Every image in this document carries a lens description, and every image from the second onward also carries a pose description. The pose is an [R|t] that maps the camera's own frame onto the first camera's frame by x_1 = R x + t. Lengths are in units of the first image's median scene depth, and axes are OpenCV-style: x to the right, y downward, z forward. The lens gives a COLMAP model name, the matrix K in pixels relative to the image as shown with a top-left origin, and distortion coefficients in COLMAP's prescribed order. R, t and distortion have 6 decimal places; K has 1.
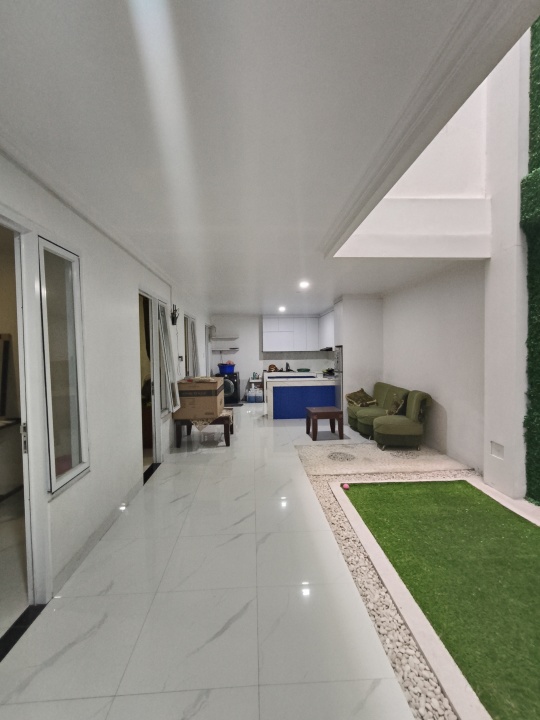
lens RADIAL K [[336.9, 0, 270.5], [0, 336.9, 360.8], [0, 0, 1]] dist [0.009386, -0.002425]
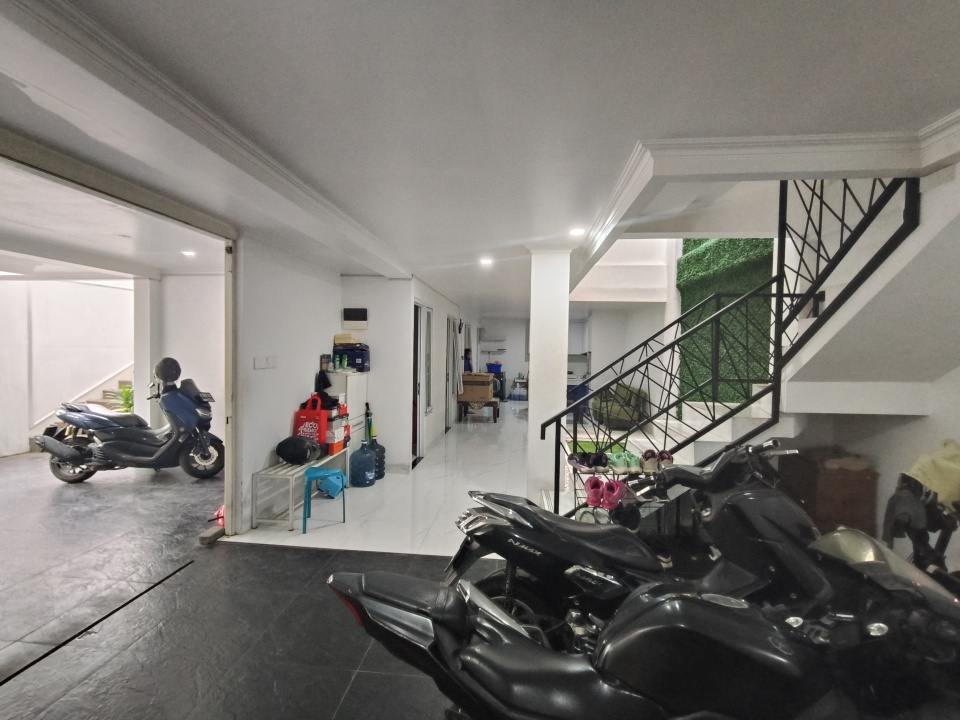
lens RADIAL K [[449.2, 0, 480.5], [0, 449.2, 360.7], [0, 0, 1]] dist [0.009386, -0.002425]
pose [[0.988233, 0.037112, -0.148386, 0.061003], [-0.037491, 0.999297, 0.000240, 0.001789], [0.148290, 0.005326, 0.988930, -0.657468]]
